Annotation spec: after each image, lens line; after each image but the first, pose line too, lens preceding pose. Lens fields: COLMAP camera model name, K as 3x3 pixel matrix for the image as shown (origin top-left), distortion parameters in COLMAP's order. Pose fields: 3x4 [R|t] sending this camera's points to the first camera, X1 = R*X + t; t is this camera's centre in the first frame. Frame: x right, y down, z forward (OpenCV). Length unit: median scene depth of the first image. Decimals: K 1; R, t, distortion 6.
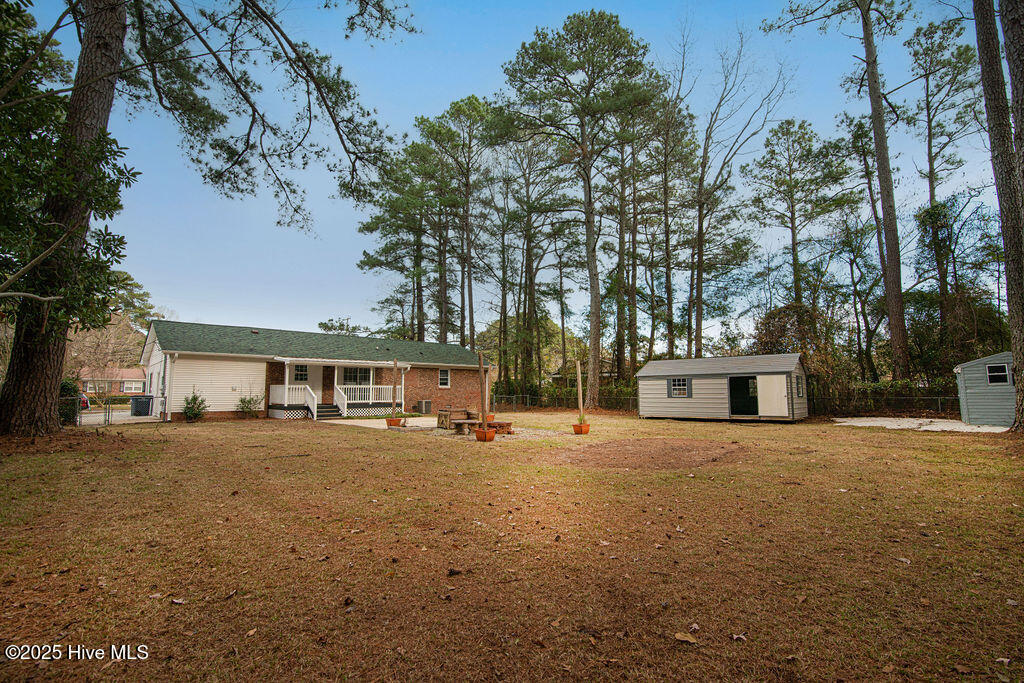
lens RADIAL K [[478.0, 0, 512.0], [0, 478.0, 341.5], [0, 0, 1]] dist [-0.006468, -0.000623]
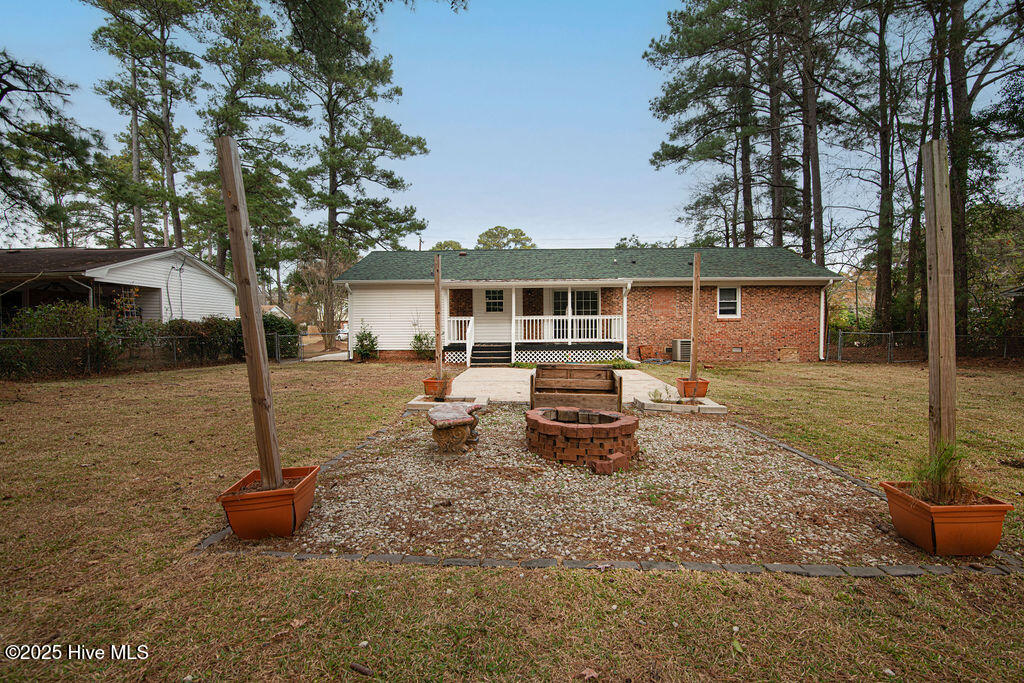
lens RADIAL K [[478.0, 0, 512.0], [0, 478.0, 341.5], [0, 0, 1]] dist [-0.006468, -0.000623]
pose [[0.715223, 0.017625, -0.698674, 0.083683], [0.078799, 0.991274, 0.105672, 0.041300], [0.694440, -0.130633, 0.707593, 0.385793]]
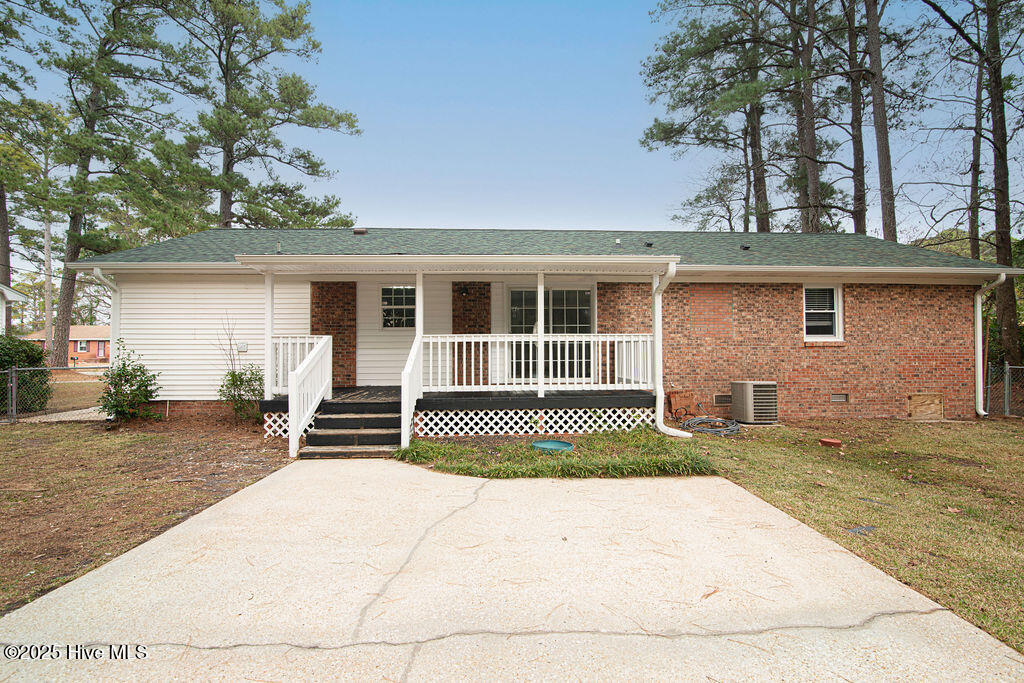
lens RADIAL K [[478.0, 0, 512.0], [0, 478.0, 341.5], [0, 0, 1]] dist [-0.006468, -0.000623]
pose [[0.760850, -0.014181, -0.648773, -0.090951], [0.070208, 0.995692, 0.060573, 0.061681], [0.645118, -0.091636, 0.758568, 0.609352]]
